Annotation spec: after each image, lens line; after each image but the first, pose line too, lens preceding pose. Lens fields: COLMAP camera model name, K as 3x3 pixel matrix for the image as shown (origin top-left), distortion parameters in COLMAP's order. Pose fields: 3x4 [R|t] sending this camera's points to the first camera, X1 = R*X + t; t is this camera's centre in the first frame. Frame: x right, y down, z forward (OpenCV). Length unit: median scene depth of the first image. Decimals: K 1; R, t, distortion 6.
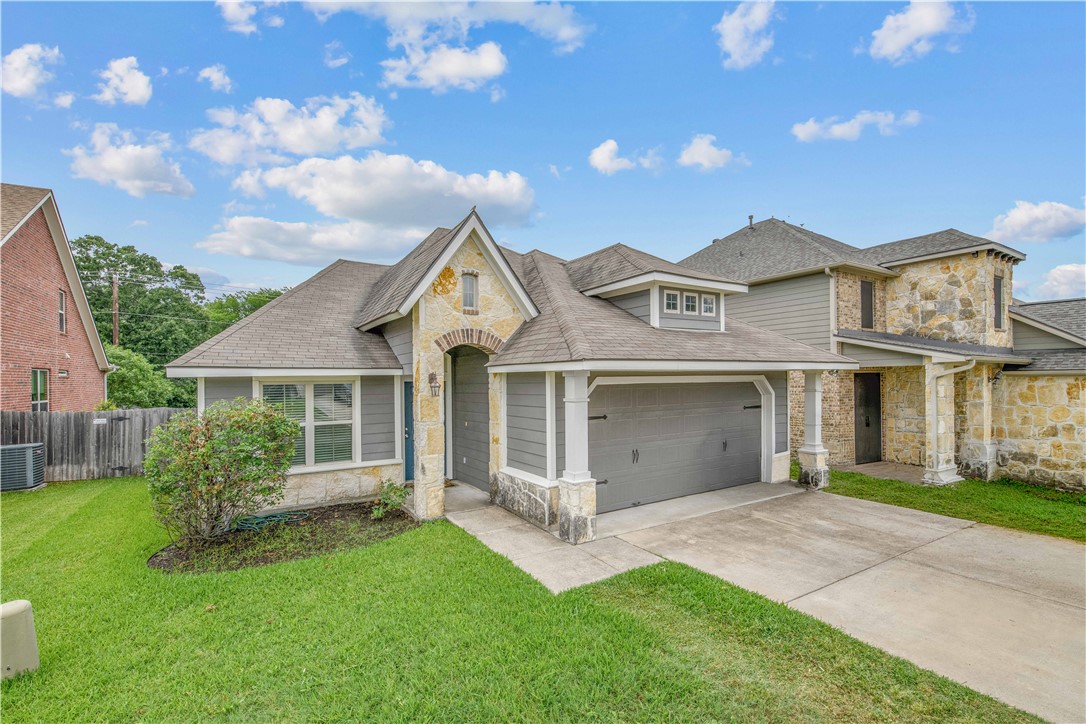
lens RADIAL K [[490.6, 0, 544.5], [0, 490.6, 368.3], [0, 0, 1]] dist [0.006779, -0.000597]
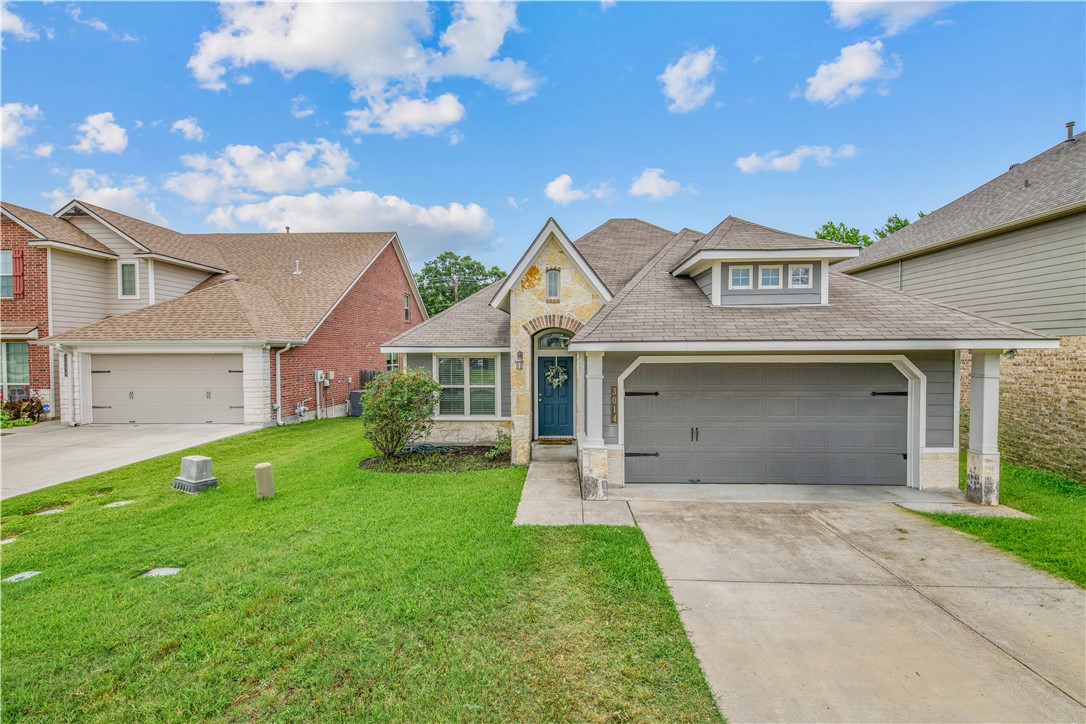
lens RADIAL K [[471.8, 0, 539.9], [0, 471.8, 357.9], [0, 0, 1]] dist [0.015480, -0.011363]
pose [[0.816762, 0.015419, -0.576769, 0.500253], [0.006974, 0.999306, 0.036591, -0.017058], [0.576933, -0.033909, 0.816088, 0.024699]]
